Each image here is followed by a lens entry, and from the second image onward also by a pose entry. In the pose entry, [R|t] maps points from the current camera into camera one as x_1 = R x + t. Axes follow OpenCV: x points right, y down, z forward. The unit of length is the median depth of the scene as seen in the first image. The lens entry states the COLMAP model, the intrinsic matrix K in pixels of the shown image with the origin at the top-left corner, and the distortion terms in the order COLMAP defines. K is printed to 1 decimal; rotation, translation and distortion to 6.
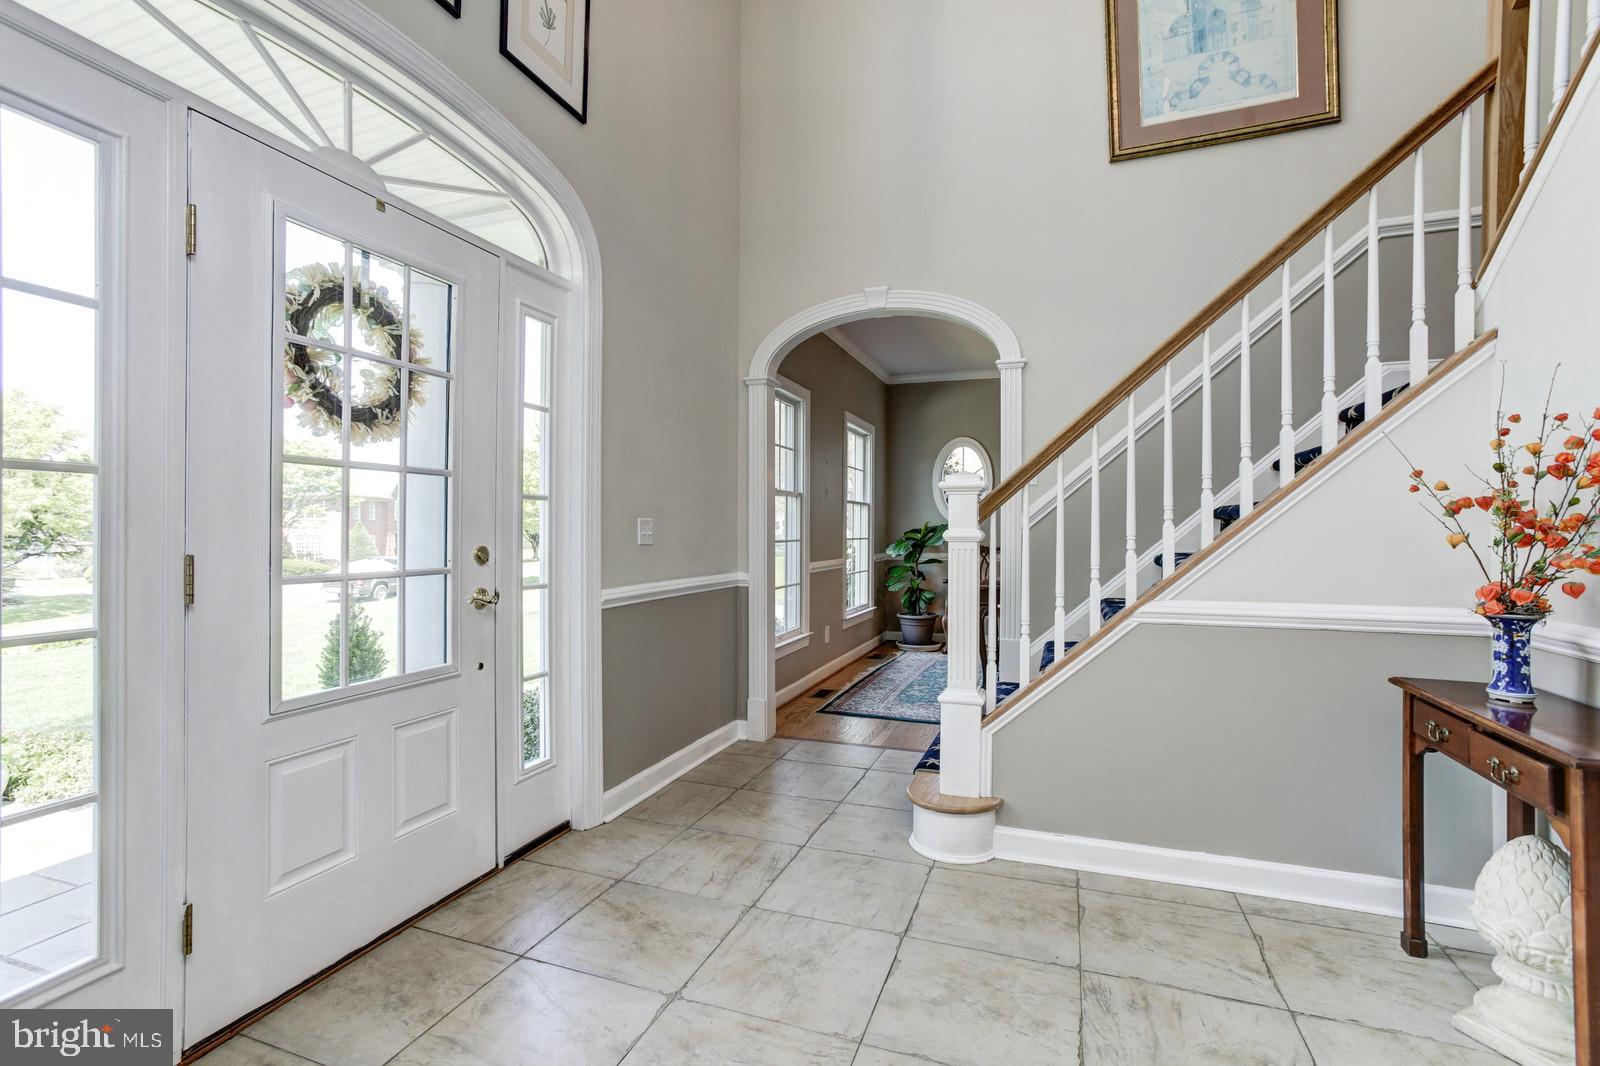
lens RADIAL K [[730.3, 0, 804.8], [0, 730.3, 545.5], [0, 0, 1]] dist [-0.053635, 0.028752]
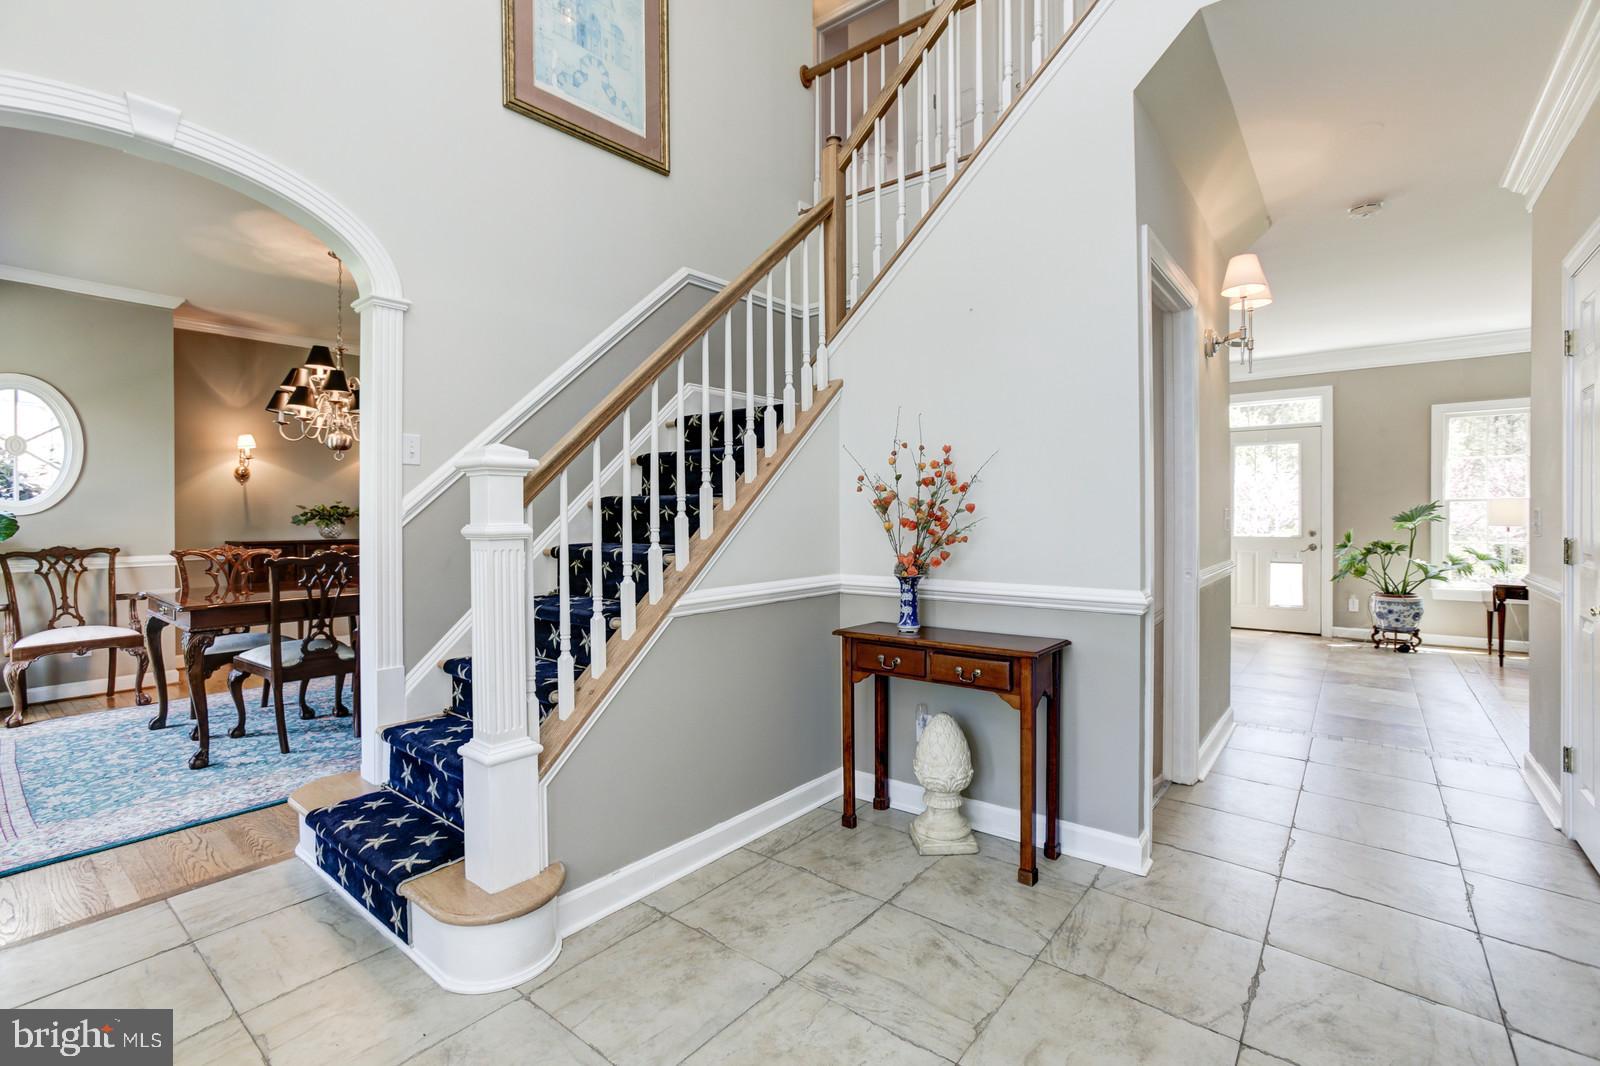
lens RADIAL K [[720.0, 0, 800.0], [0, 720.0, 533.0], [0, 0, 1]] dist [-0.063936, 0.025775]
pose [[0.327675, -0.026763, 0.944411, -0.408537], [0.026913, 0.999457, 0.018985, -0.021205], [-0.944407, 0.019196, 0.328218, 0.551074]]
